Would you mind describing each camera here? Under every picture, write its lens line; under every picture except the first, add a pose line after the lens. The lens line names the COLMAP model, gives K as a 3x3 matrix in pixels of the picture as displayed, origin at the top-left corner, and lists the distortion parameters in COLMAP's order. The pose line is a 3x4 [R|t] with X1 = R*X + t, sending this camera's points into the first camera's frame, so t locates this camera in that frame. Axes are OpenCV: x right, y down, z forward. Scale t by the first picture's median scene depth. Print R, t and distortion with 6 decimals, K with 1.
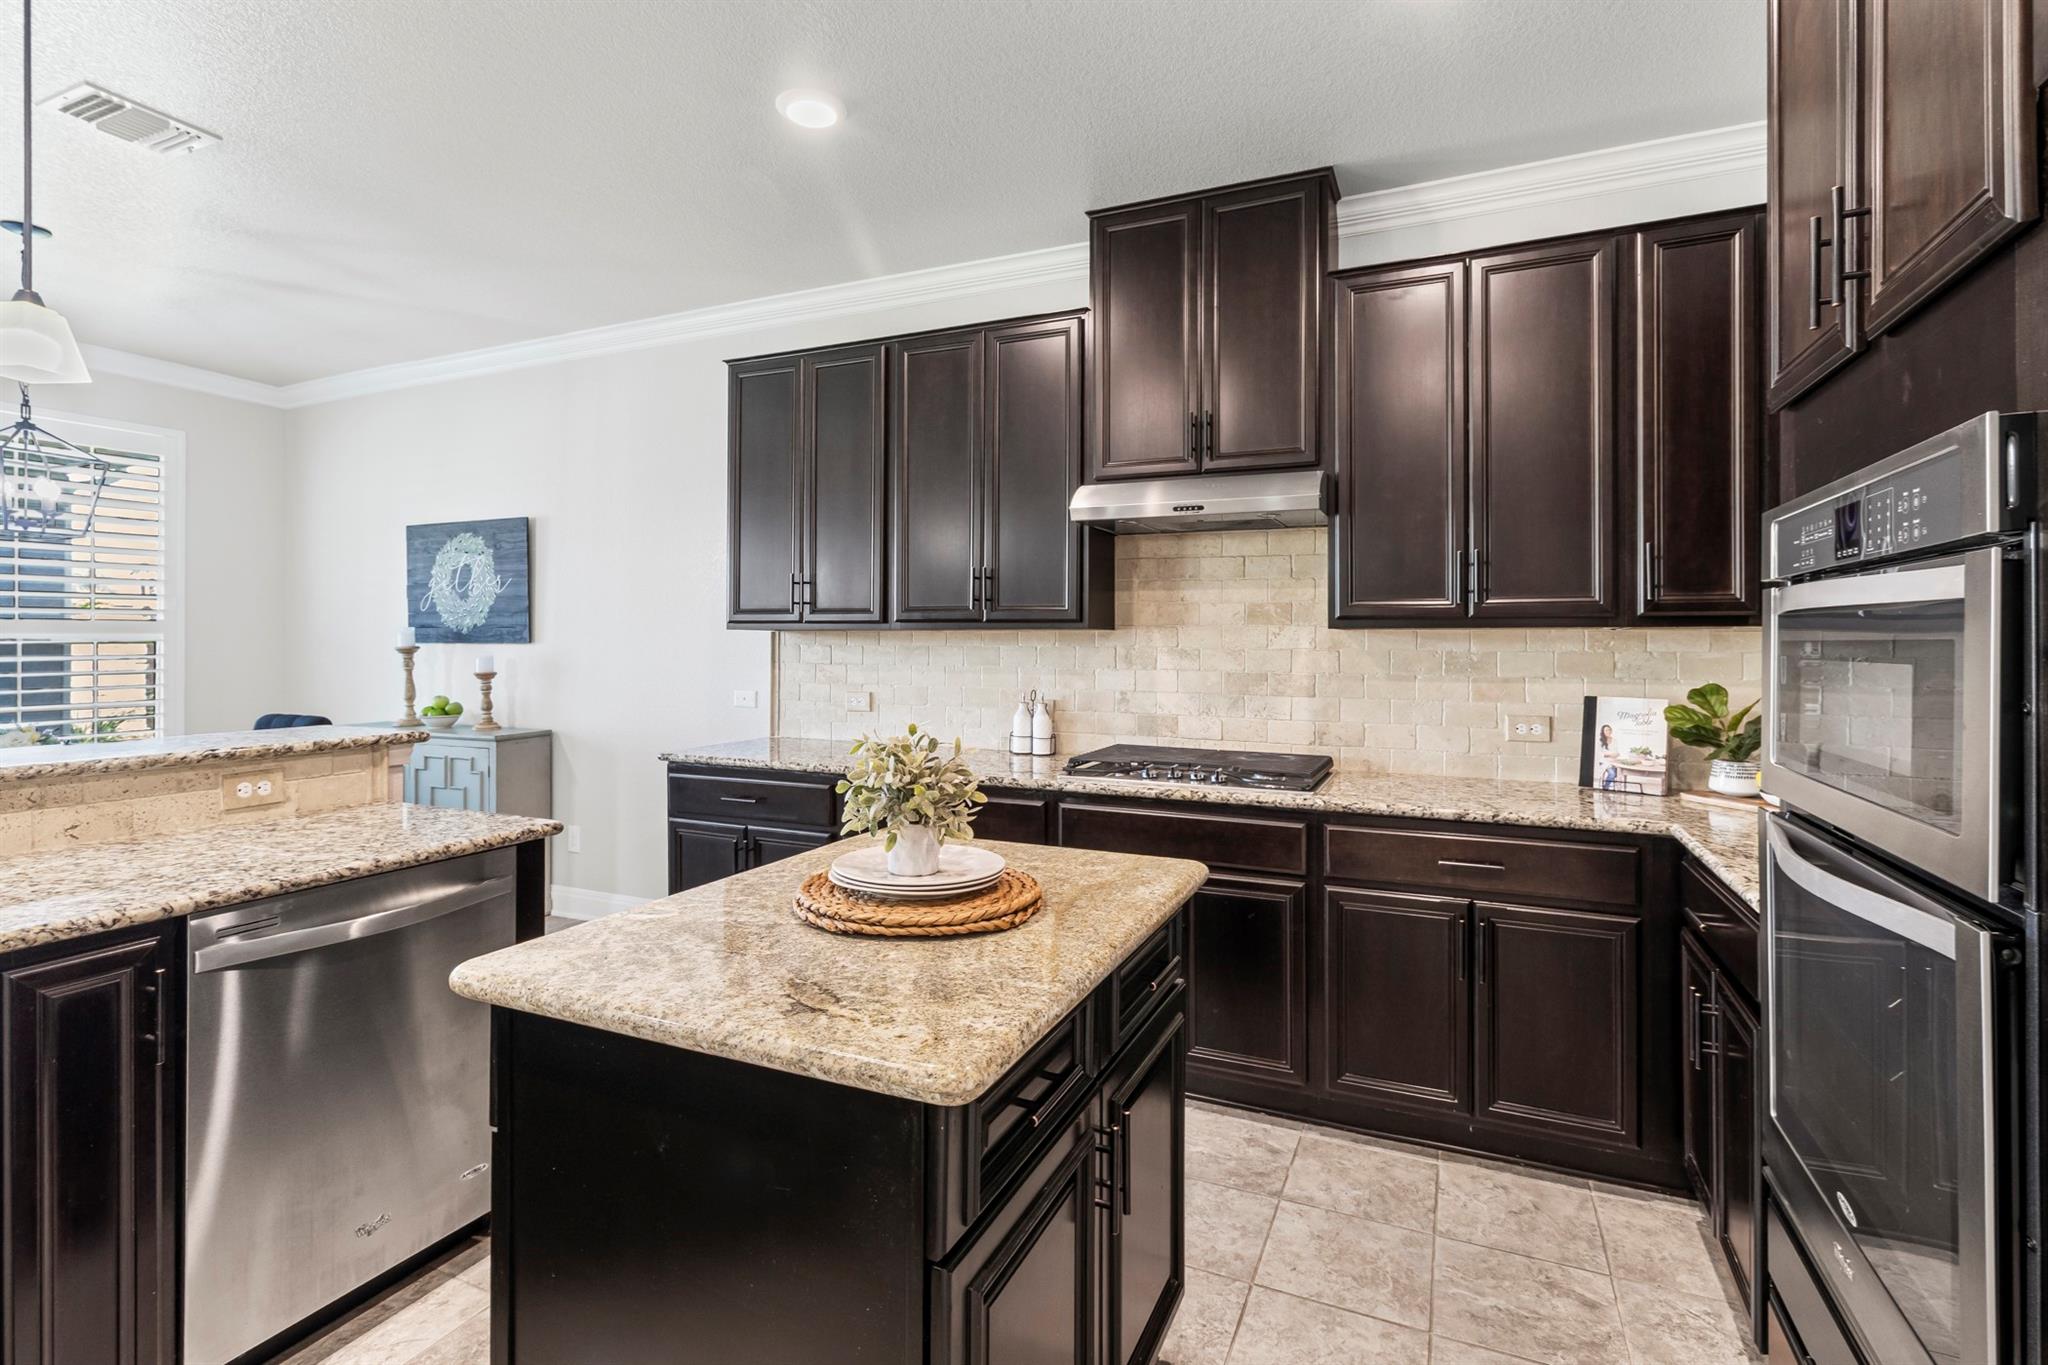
lens RADIAL K [[963.0, 0, 1028.0], [0, 963.0, 635.7], [0, 0, 1]] dist [-0.000256, 0.000153]
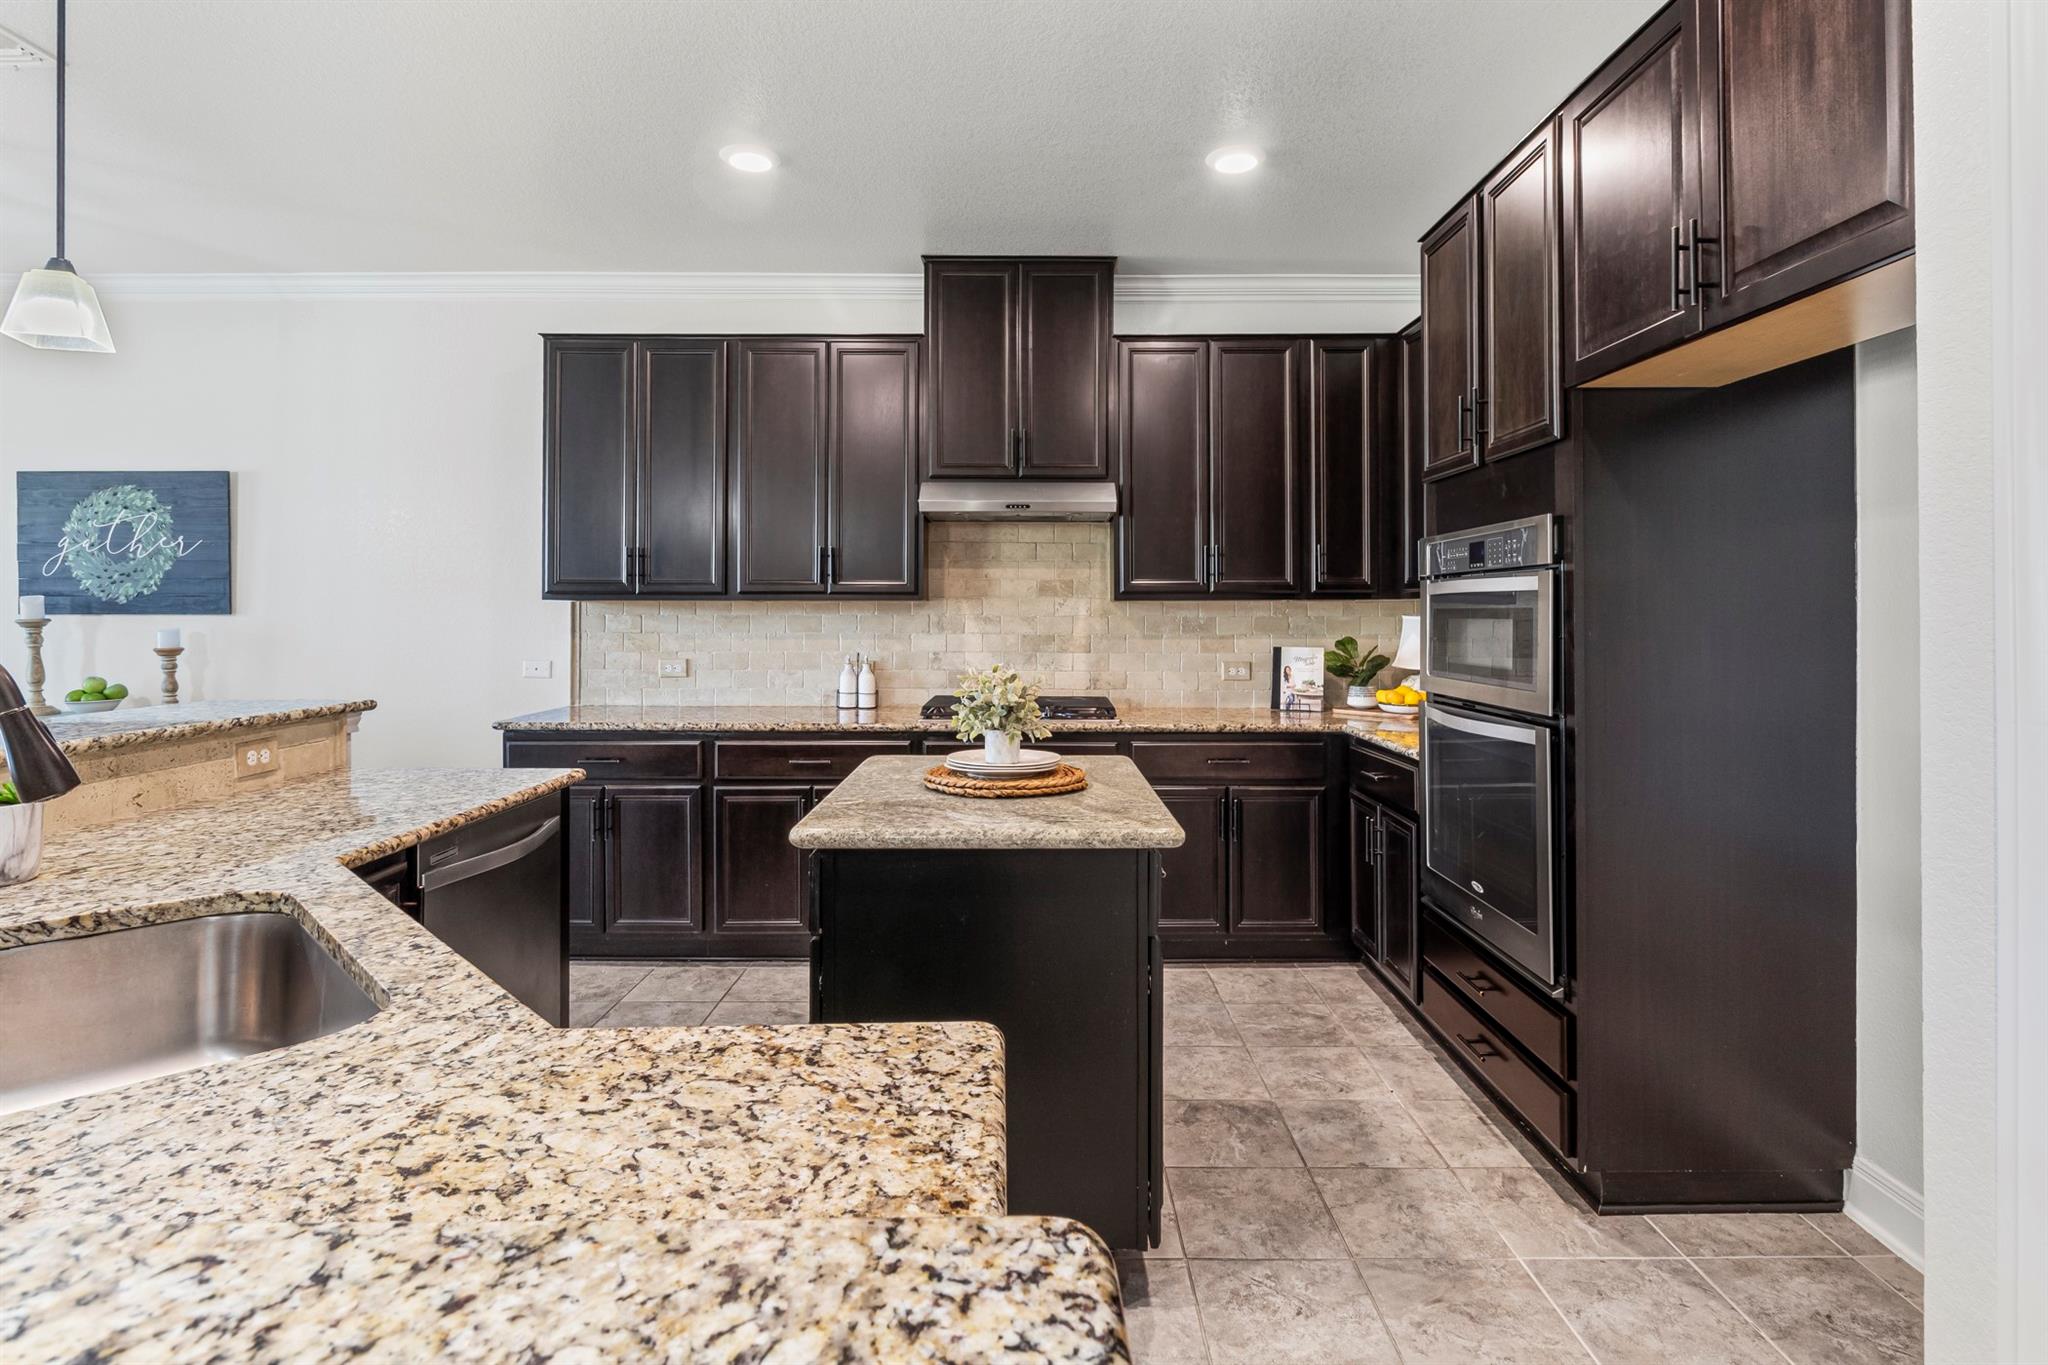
lens RADIAL K [[1025.6, 0, 1019.6], [0, 1025.6, 602.0], [0, 0, 1]] dist [-0.000050, -0.000157]
pose [[0.911751, 0.000741, 0.410743, -0.376070], [0.000253, 0.999997, -0.002366, -0.001637], [-0.410743, 0.002261, 0.911748, -0.237024]]
